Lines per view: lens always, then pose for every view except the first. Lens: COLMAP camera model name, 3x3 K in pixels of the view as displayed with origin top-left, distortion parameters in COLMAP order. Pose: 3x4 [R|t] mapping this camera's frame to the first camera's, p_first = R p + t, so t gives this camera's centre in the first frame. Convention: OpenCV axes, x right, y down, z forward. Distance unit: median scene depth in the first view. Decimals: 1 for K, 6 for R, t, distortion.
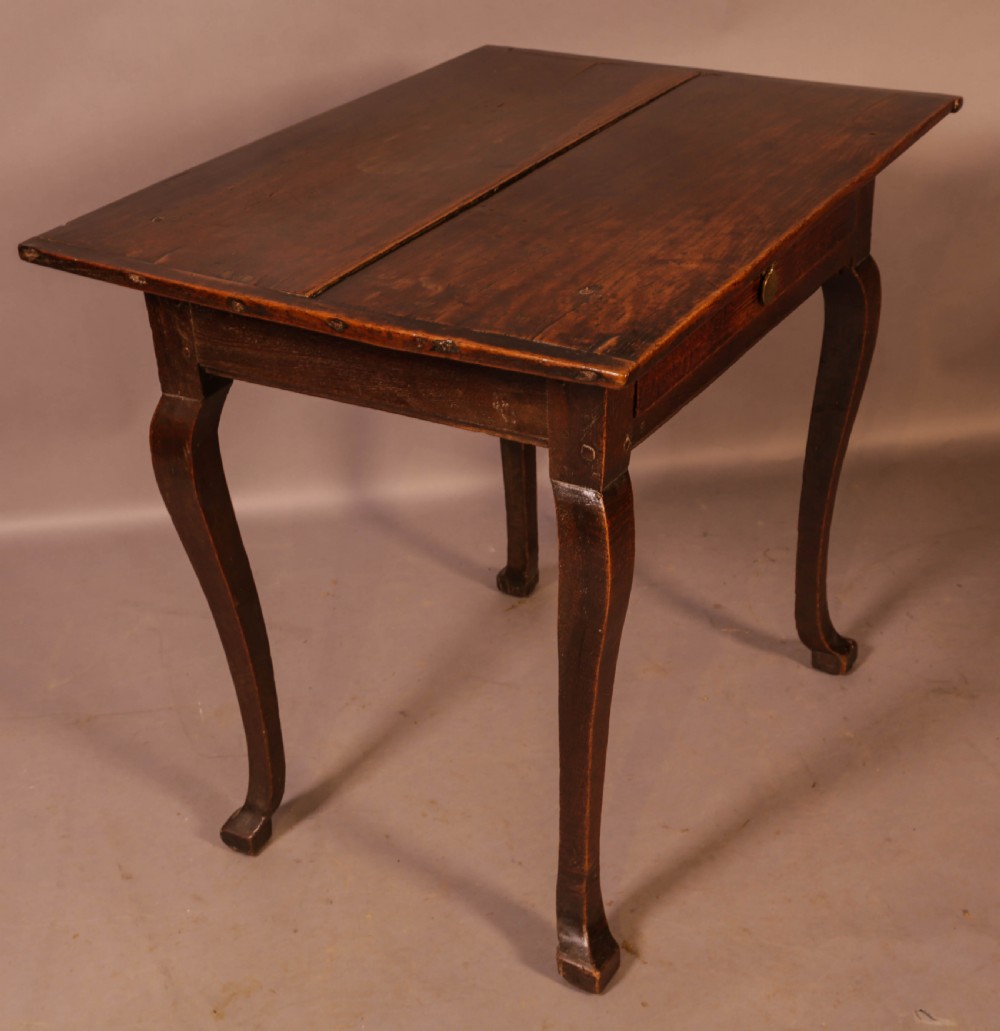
lens RADIAL K [[1616.7, 0, 480.0], [0, 1616.7, 518.1], [0, 0, 1]] dist [0.006914, 0.143907]
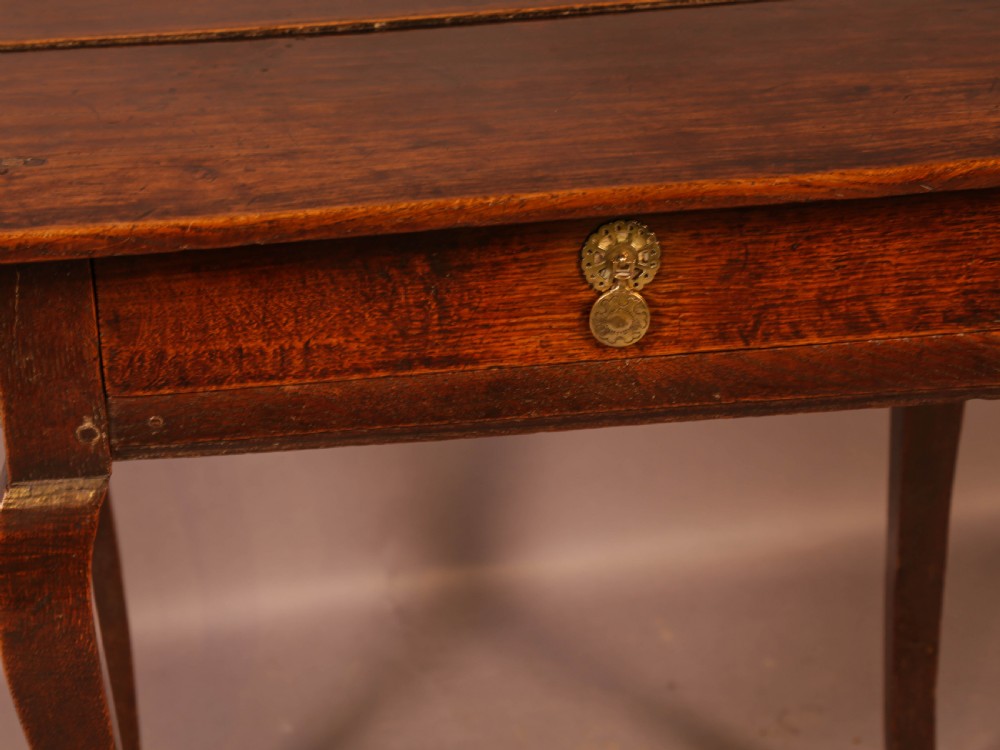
lens RADIAL K [[2986.0, 0, 500.0], [0, 2986.0, 375.0], [0, 0, 1]] dist [0.505807, 0.055320]
pose [[0.621165, 0.329538, -0.711026, 0.987167], [-0.375482, 0.921520, 0.099068, -0.236625], [0.687872, 0.205440, 0.696152, 0.307136]]
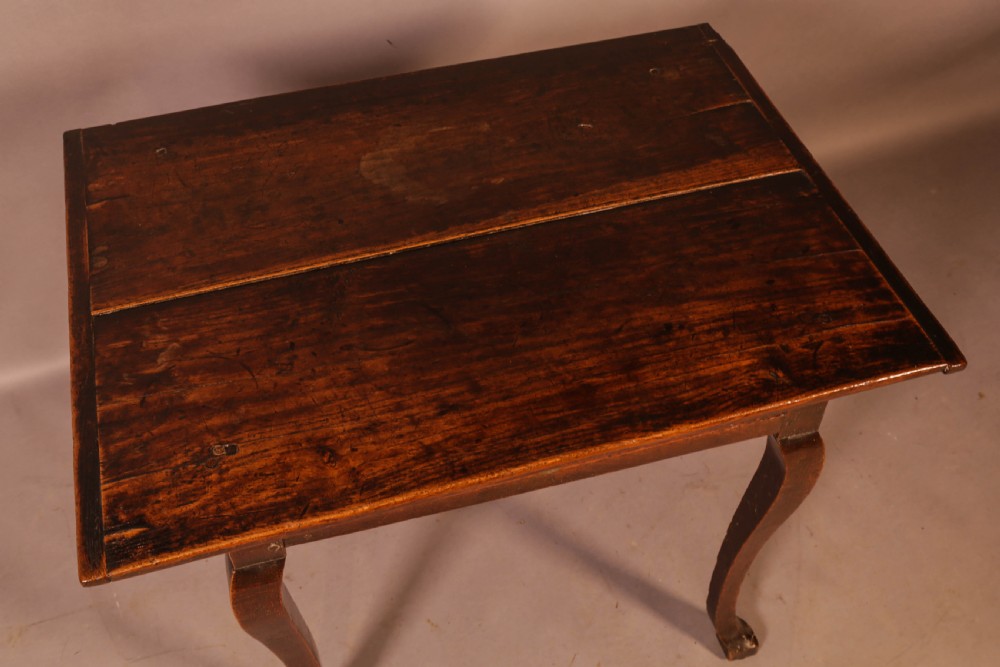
lens RADIAL K [[1062.5, 0, 497.6], [0, 1062.5, 292.9], [0, 0, 1]] dist [-0.020440, 0.034466]
pose [[0.734703, 0.524445, -0.430312, 0.437729], [-0.360767, 0.839234, 0.406859, -0.563039], [0.574508, -0.143678, 0.805790, 0.504477]]
